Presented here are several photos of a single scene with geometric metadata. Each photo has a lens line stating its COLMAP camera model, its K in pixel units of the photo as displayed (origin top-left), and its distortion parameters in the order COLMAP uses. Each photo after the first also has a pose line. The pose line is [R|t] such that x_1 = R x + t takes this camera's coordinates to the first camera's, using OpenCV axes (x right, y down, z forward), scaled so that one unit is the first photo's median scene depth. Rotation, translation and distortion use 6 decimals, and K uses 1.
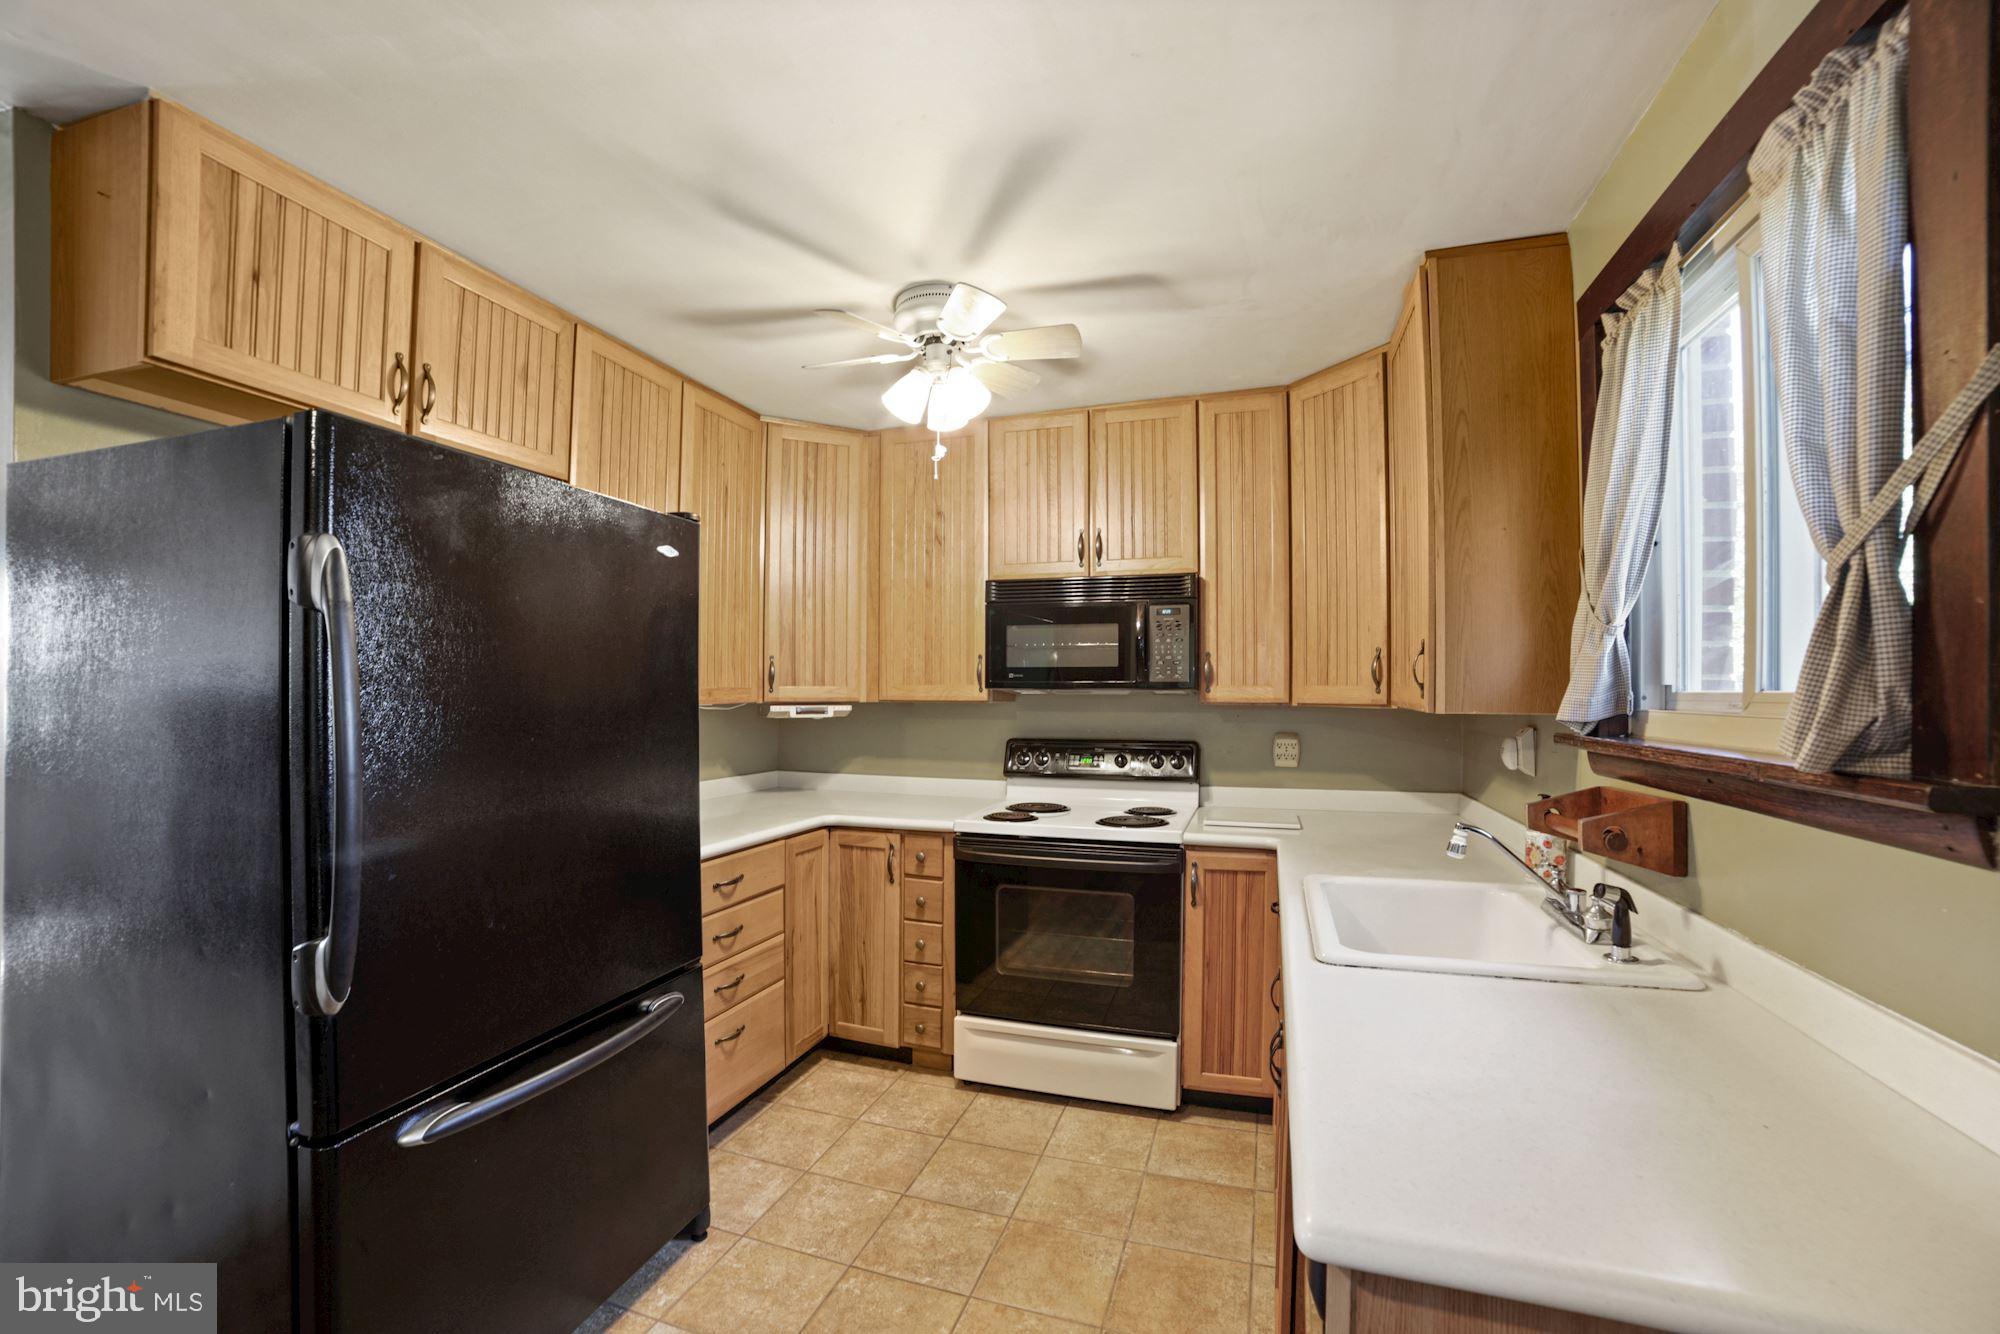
lens RADIAL K [[828.9, 0, 1000.0], [0, 828.9, 667.0], [0, 0, 1]] dist [-0.040485, 0.033246]
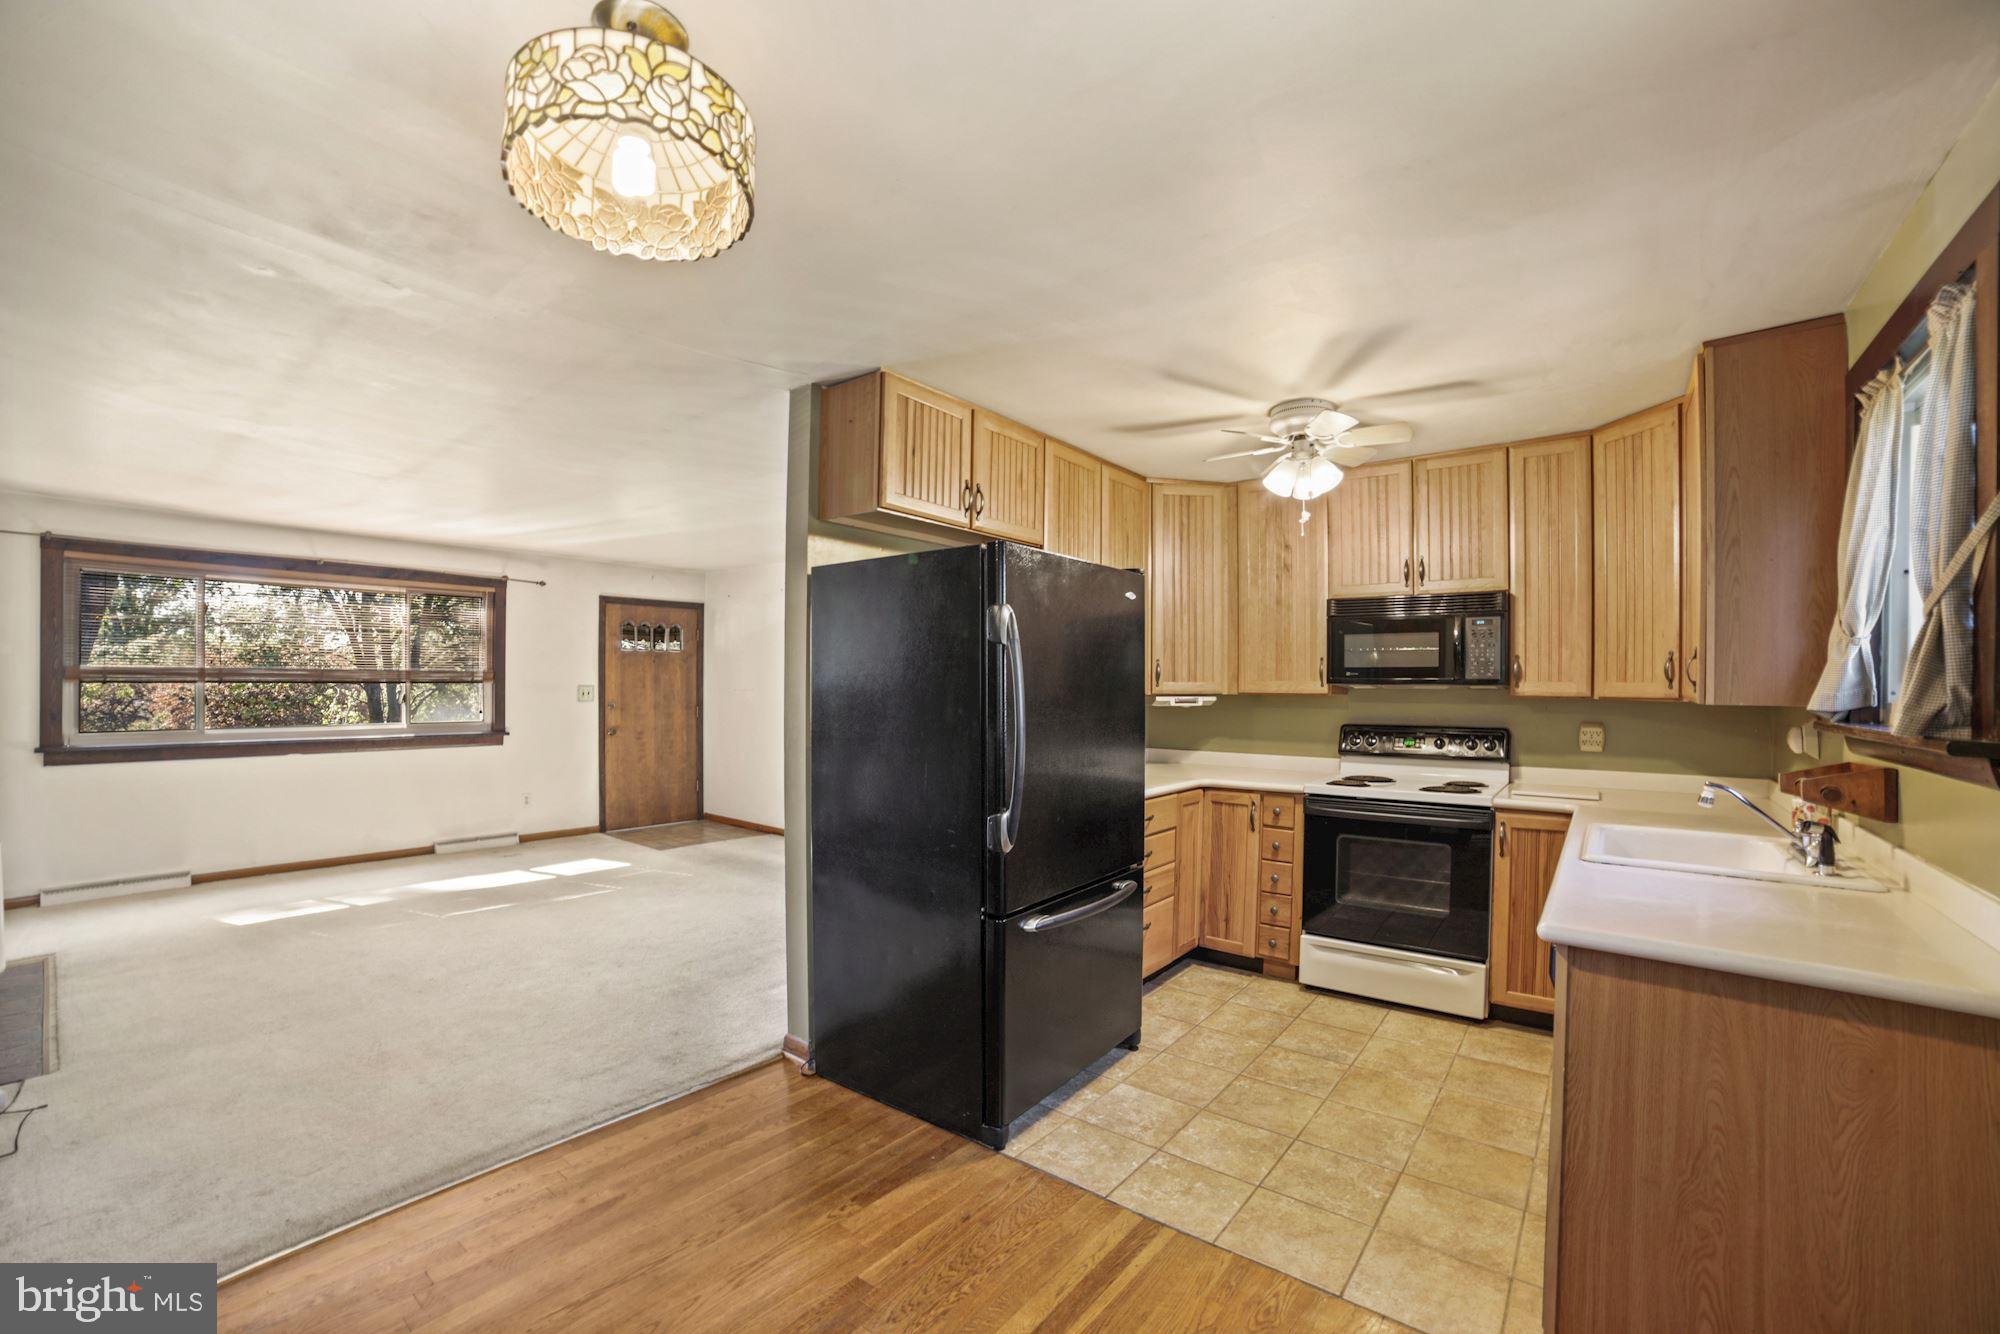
lens RADIAL K [[882.7, 0, 1001.3], [0, 882.7, 679.1], [0, 0, 1]] dist [-0.084762, 0.044278]
pose [[0.951883, 0.000732, -0.306461, -0.088050], [0.005980, 0.999762, 0.020964, -0.013661], [0.306404, -0.021788, 0.951652, -0.463273]]
